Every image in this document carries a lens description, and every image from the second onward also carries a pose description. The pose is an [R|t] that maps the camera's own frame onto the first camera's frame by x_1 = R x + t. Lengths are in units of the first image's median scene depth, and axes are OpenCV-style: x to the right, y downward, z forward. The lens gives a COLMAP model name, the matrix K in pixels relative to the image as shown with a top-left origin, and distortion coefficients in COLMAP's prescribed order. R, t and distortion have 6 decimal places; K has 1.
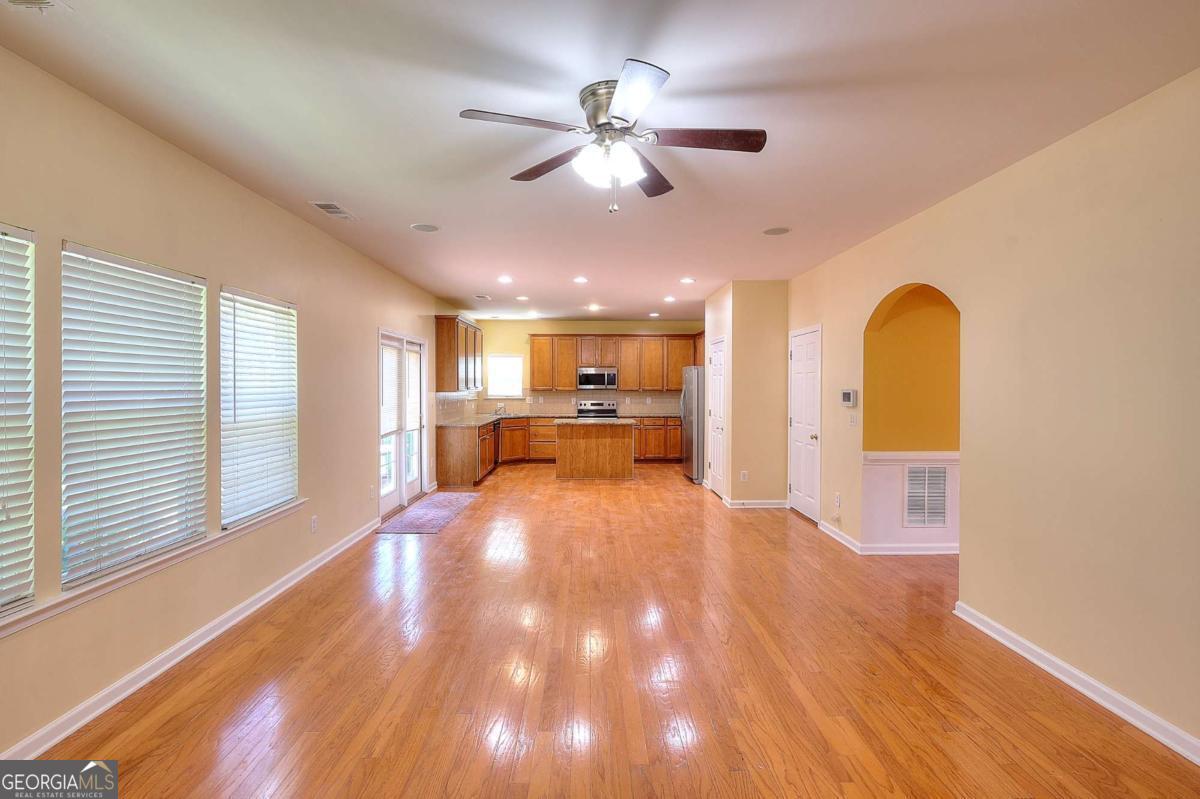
lens RADIAL K [[549.4, 0, 600.8], [0, 549.4, 392.1], [0, 0, 1]] dist [-0.009076, 0.000505]
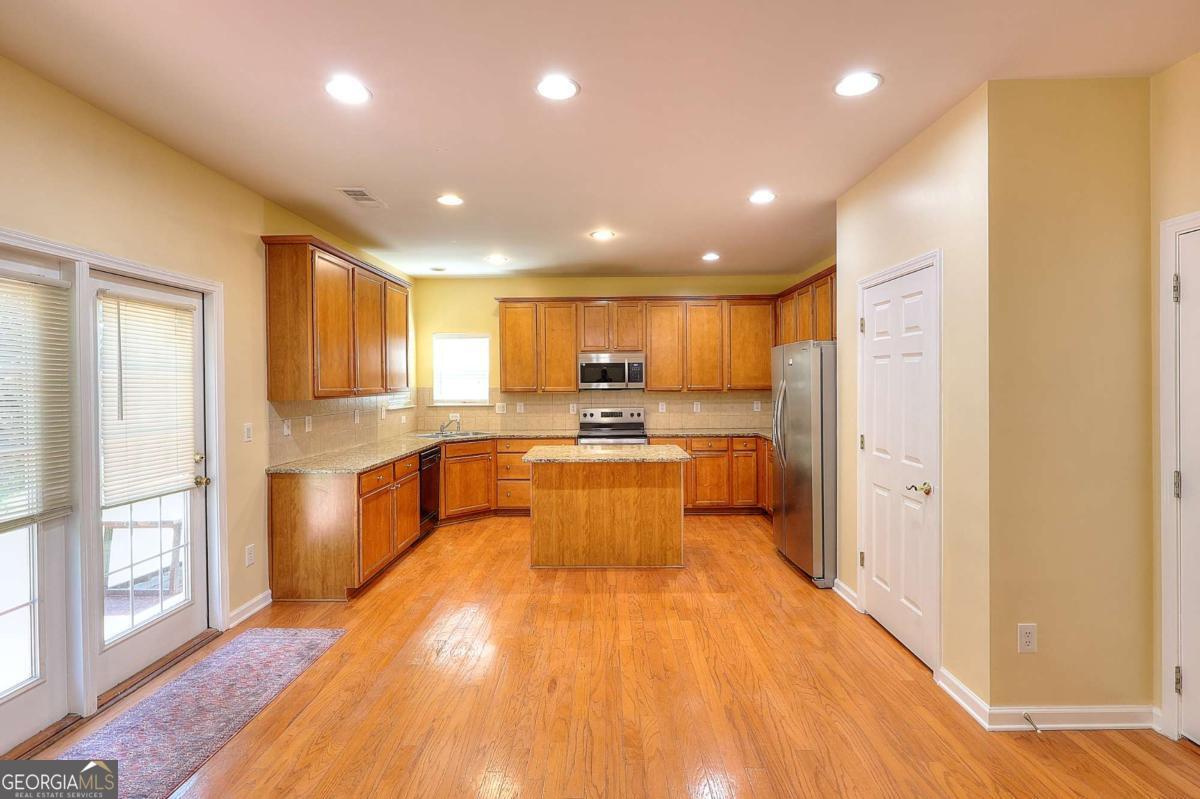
lens RADIAL K [[549.4, 0, 599.4], [0, 549.4, 387.0], [0, 0, 1]] dist [-0.009076, 0.000505]
pose [[0.999361, -0.009224, -0.034545, 0.000797], [0.009048, 0.999945, -0.005238, -0.004721], [0.034591, 0.004922, 0.999389, 0.413298]]
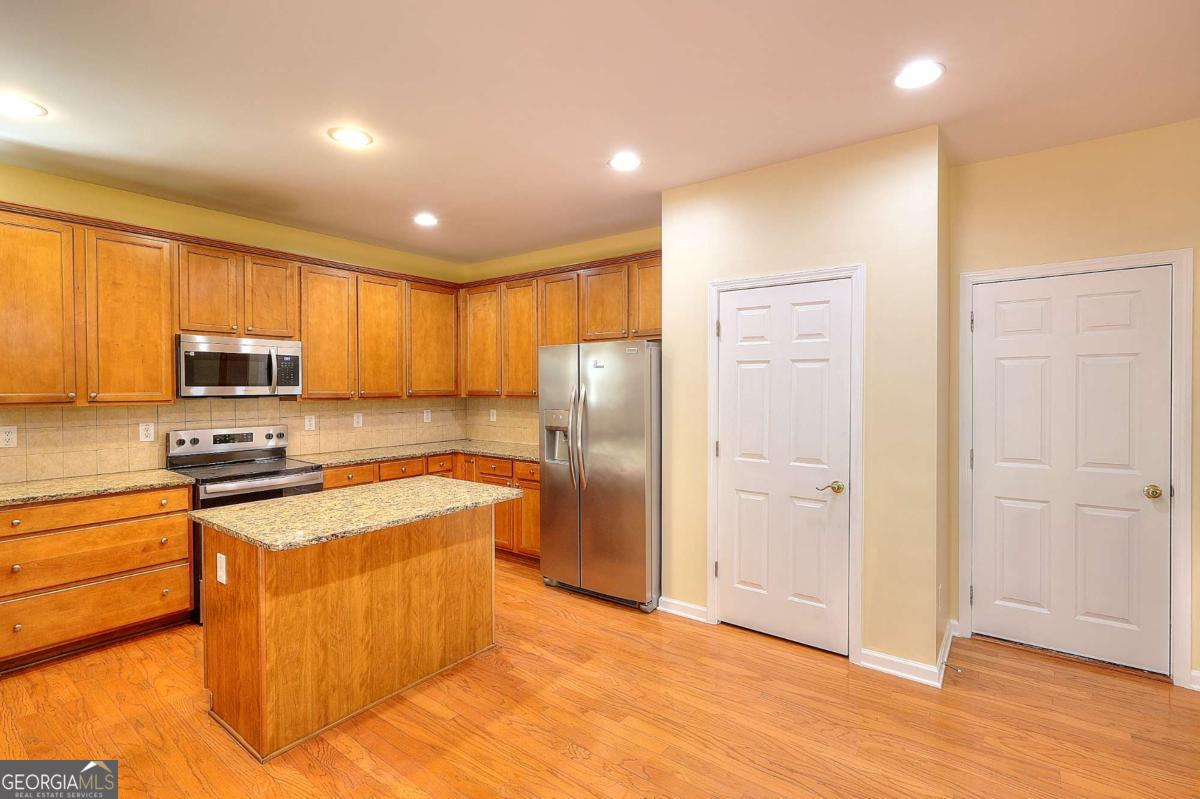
lens RADIAL K [[549.4, 0, 594.4], [0, 549.4, 394.6], [0, 0, 1]] dist [-0.009076, 0.000505]
pose [[0.619398, -0.013276, 0.784965, -0.150440], [0.011748, 0.999902, 0.007641, -0.006854], [-0.784989, 0.004489, 0.619493, 0.608231]]
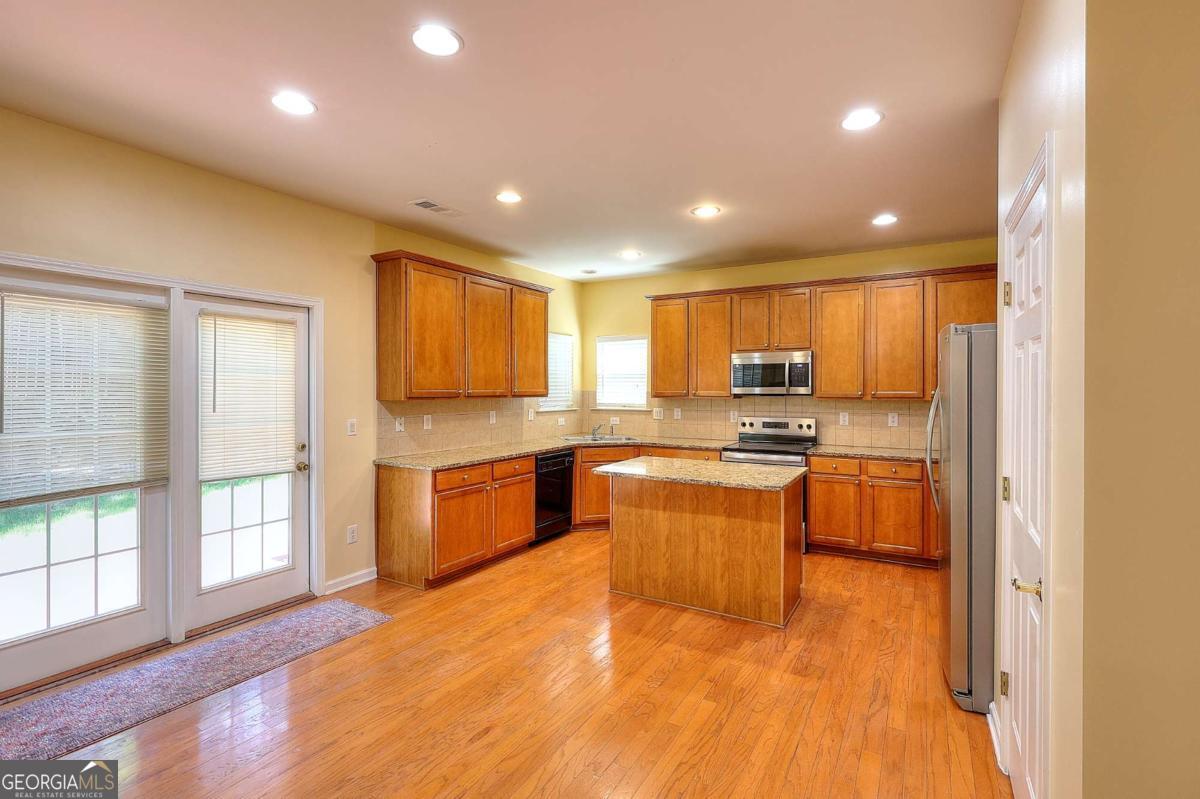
lens RADIAL K [[549.4, 0, 601.7], [0, 549.4, 390.2], [0, 0, 1]] dist [-0.009076, 0.000505]
pose [[0.851013, 0.000768, -0.525143, 0.127895], [-0.006279, 0.999942, -0.008712, -0.004362], [0.525106, 0.010712, 0.850969, 0.505851]]
